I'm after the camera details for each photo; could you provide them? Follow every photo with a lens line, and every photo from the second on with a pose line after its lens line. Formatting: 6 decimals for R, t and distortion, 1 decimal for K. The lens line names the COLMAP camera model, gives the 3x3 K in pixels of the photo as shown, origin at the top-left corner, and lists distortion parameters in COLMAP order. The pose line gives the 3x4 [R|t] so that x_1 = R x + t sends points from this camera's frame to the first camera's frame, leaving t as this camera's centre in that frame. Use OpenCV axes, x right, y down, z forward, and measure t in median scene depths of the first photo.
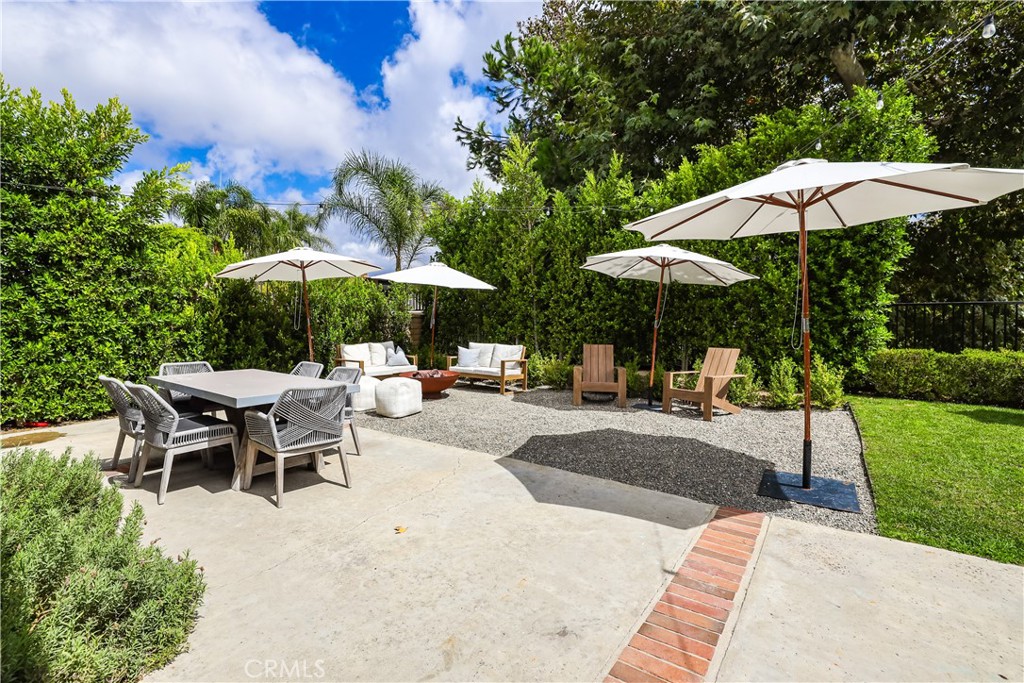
lens RADIAL K [[451.4, 0, 511.2], [0, 451.4, 334.0], [0, 0, 1]] dist [-0.048323, 0.019870]
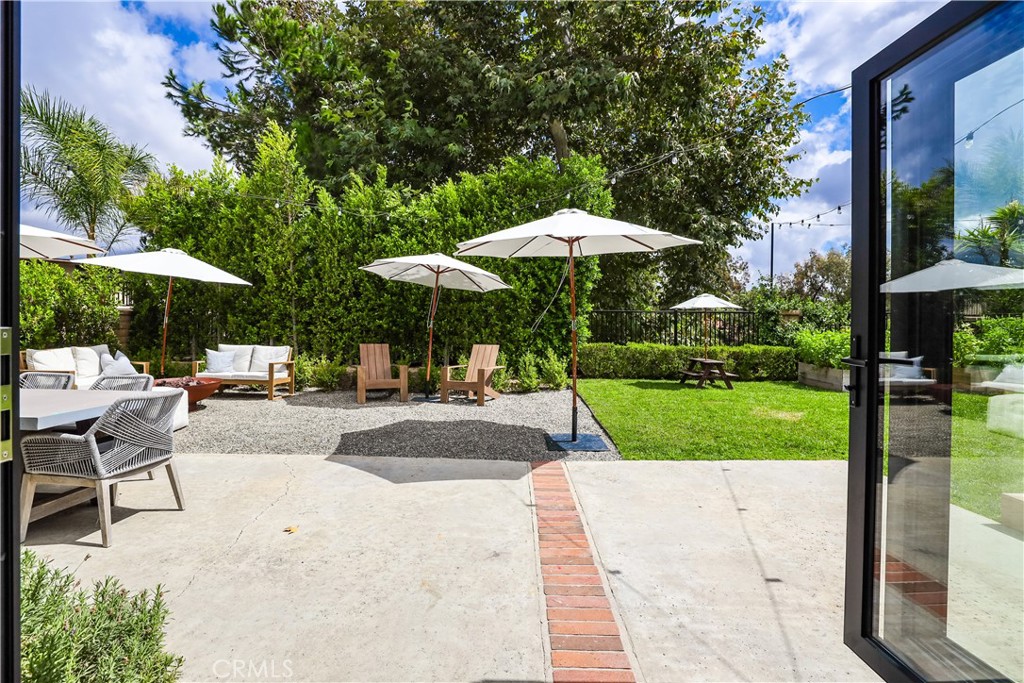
lens RADIAL K [[451.4, 0, 511.2], [0, 451.4, 334.0], [0, 0, 1]] dist [-0.048323, 0.019870]
pose [[0.824587, -0.005531, 0.565708, -0.125476], [0.005606, 0.999983, 0.001606, 0.000719], [-0.565707, 0.001847, 0.824604, -0.029714]]
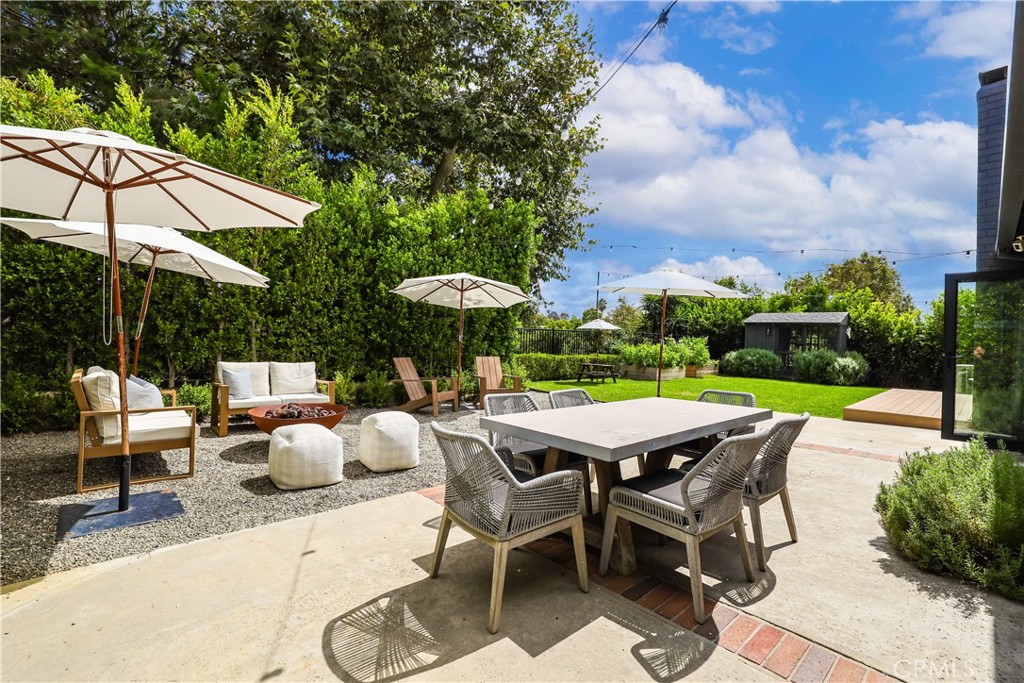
lens RADIAL K [[451.4, 0, 511.2], [0, 451.4, 334.0], [0, 0, 1]] dist [-0.048323, 0.019870]
pose [[0.223191, 0.017038, 0.974626, -0.709129], [0.003278, 0.999828, -0.018229, -0.010506], [-0.974769, 0.007264, 0.223097, 0.519229]]
